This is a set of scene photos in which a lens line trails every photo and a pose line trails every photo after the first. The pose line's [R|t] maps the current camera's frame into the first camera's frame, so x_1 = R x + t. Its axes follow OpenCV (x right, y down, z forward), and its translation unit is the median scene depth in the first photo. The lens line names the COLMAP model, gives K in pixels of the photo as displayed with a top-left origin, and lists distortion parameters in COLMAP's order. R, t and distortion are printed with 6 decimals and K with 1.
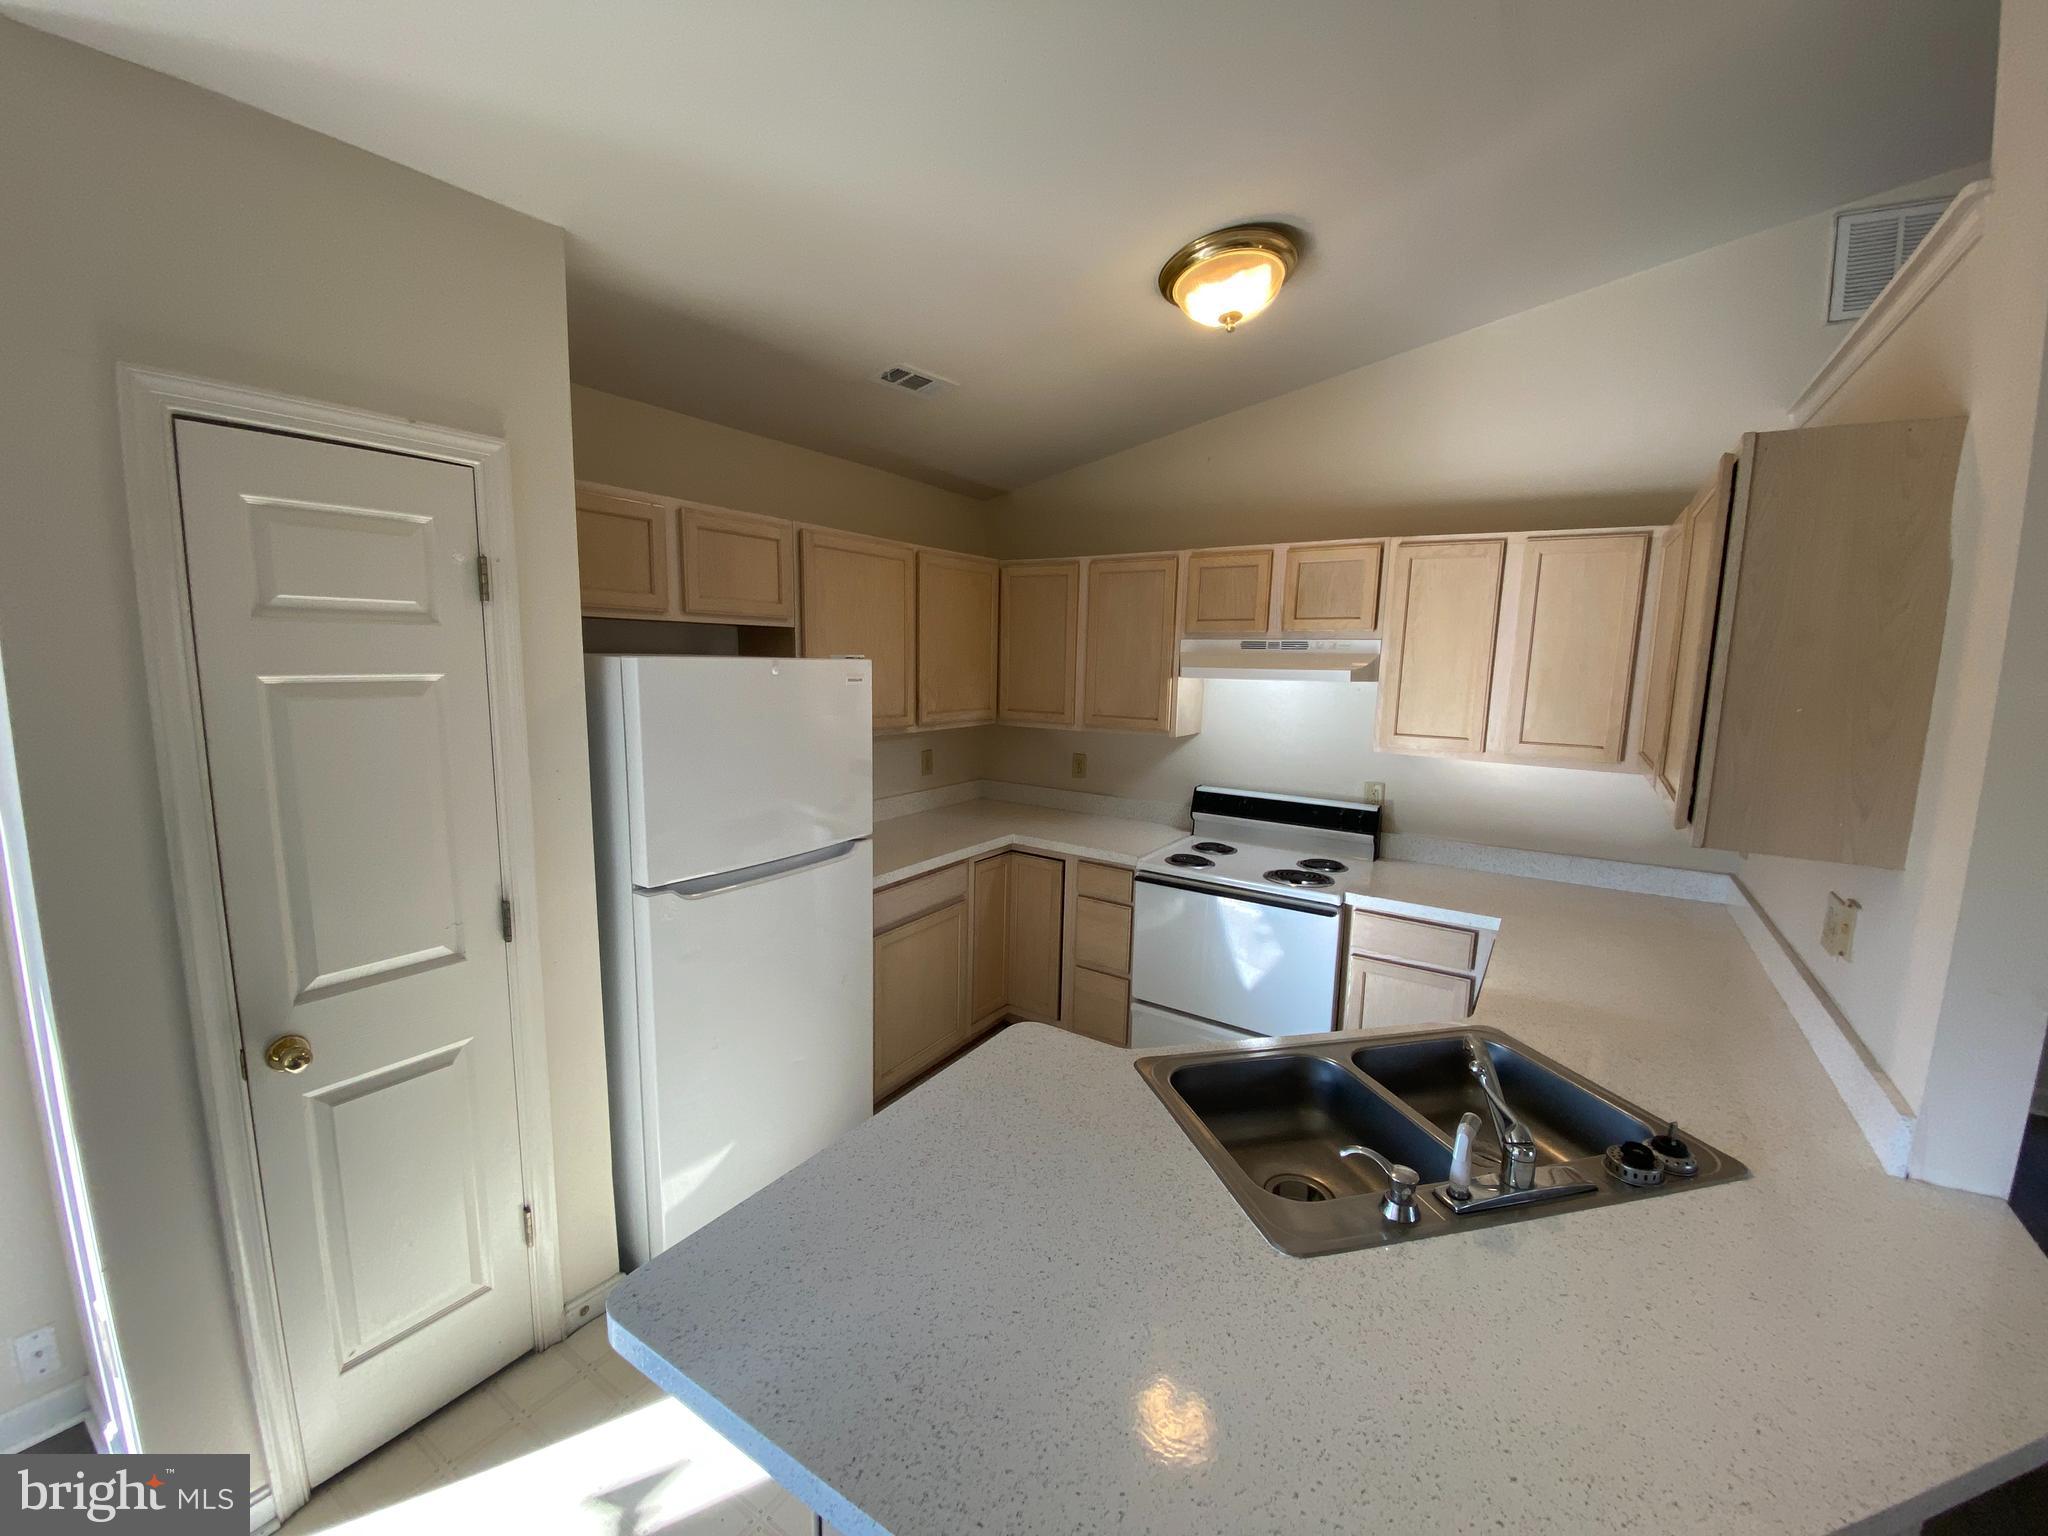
lens RADIAL K [[845.8, 0, 1006.2], [0, 845.8, 783.1], [0, 0, 1]] dist [0.012174, -0.005453]
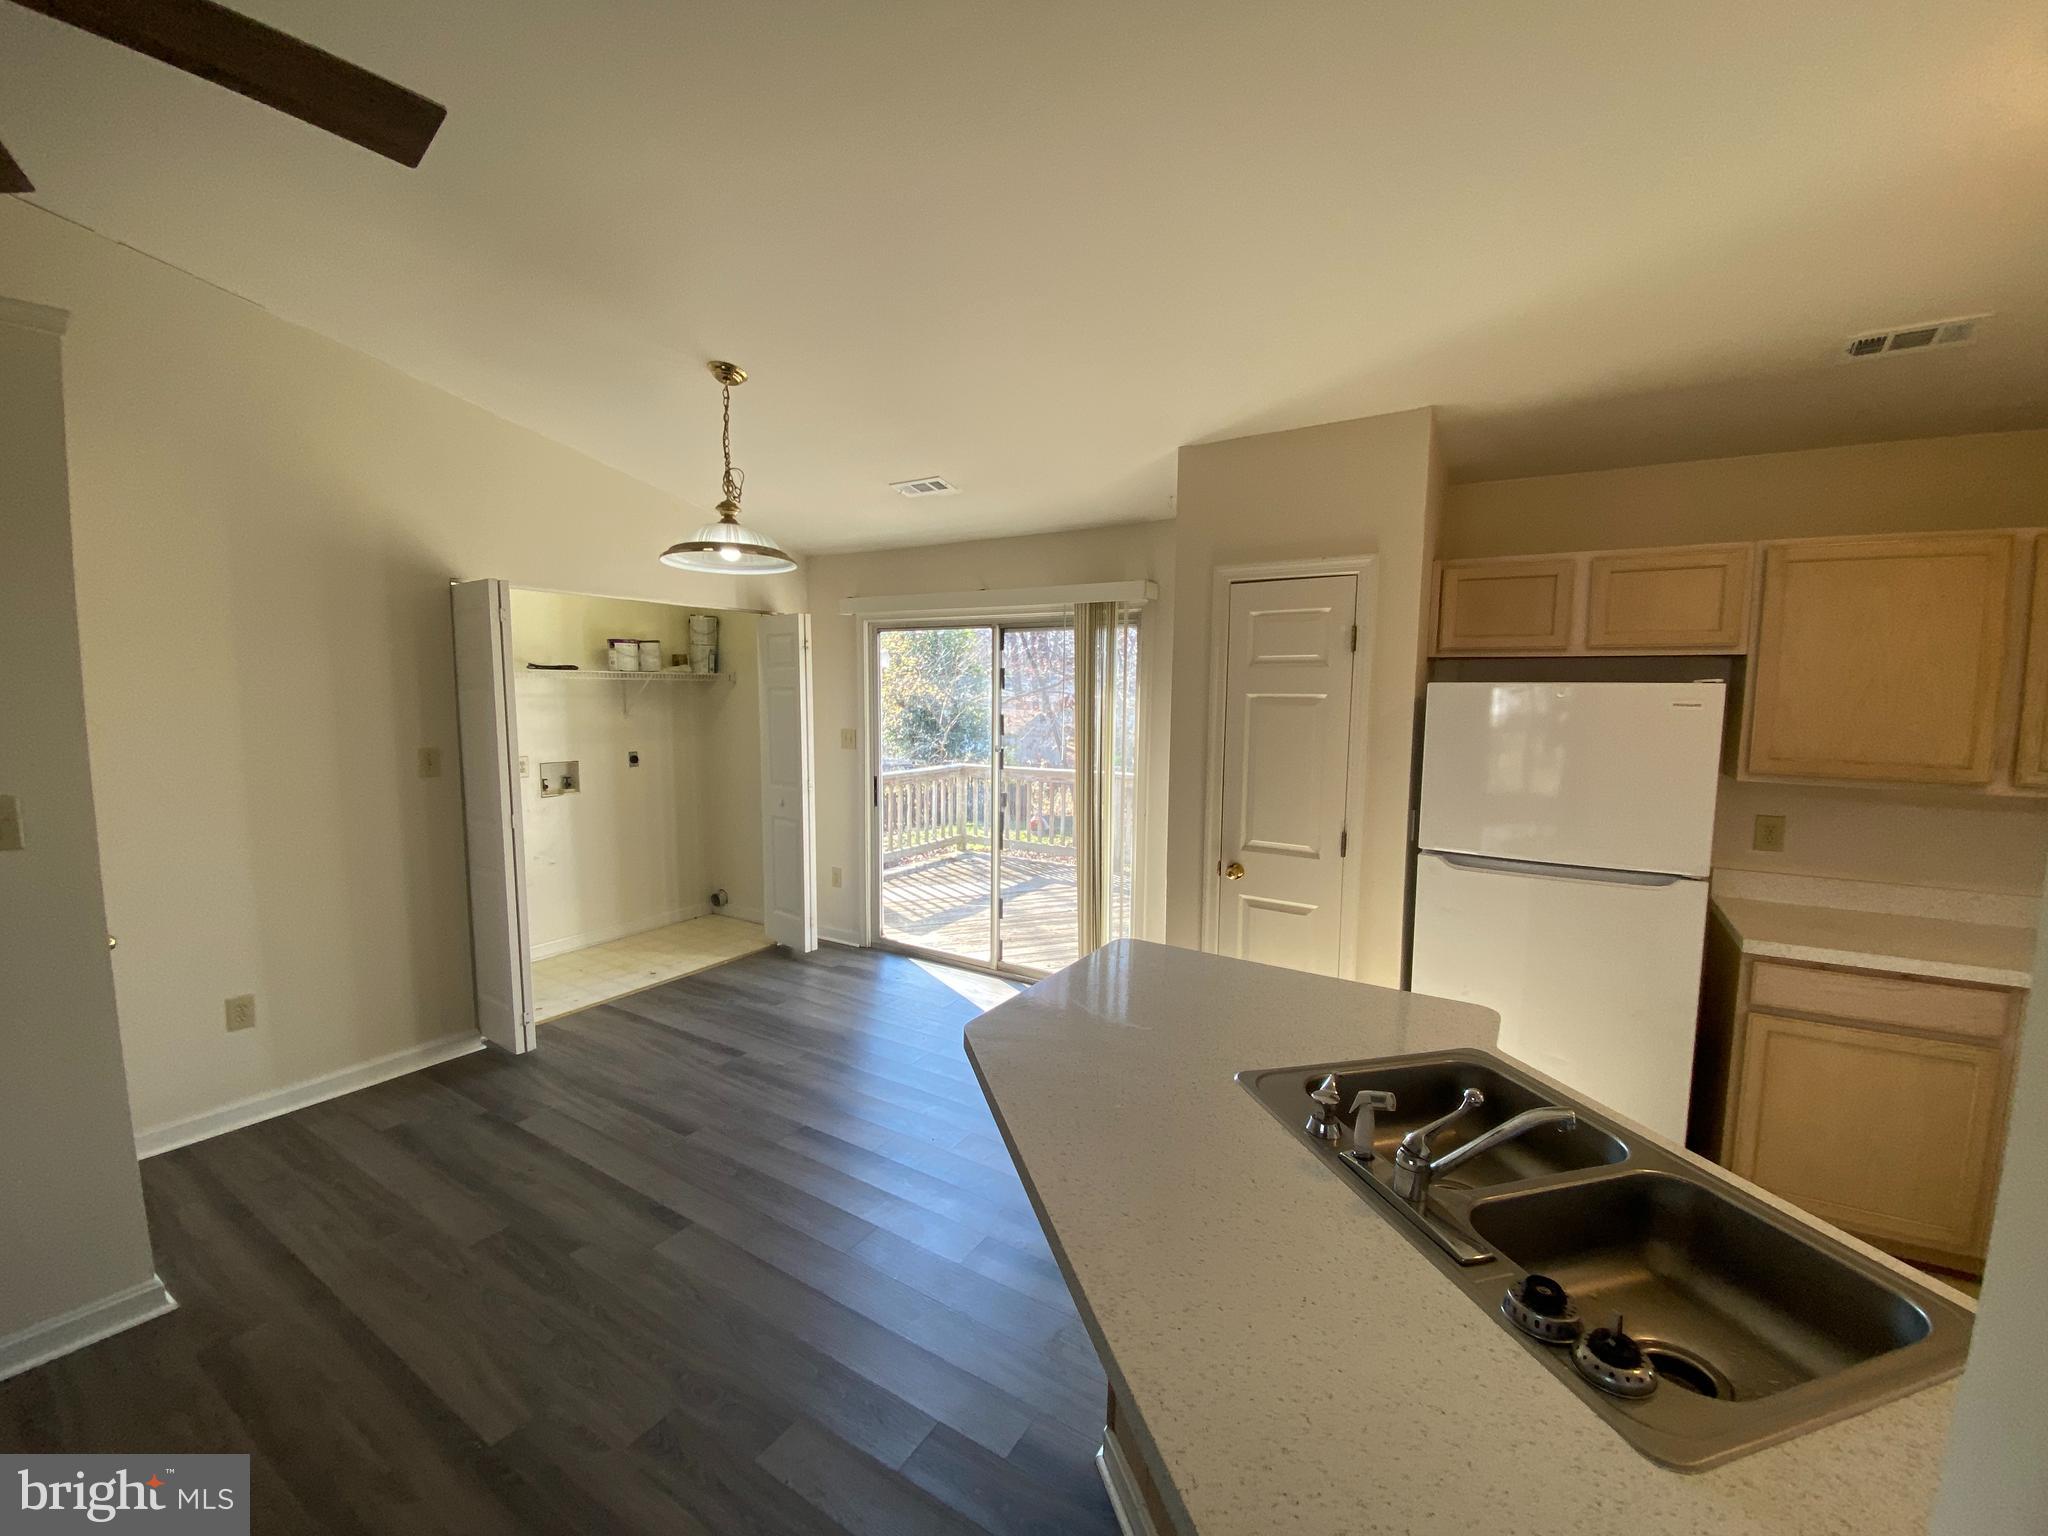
lens RADIAL K [[837.4, 0, 1030.9], [0, 837.4, 779.0], [0, 0, 1]] dist [0.017467, -0.013154]
pose [[0.007158, 0.086183, -0.996254, 0.760780], [-0.165000, 0.982725, 0.083827, 0.001158], [0.986268, 0.163782, 0.021254, 0.260672]]
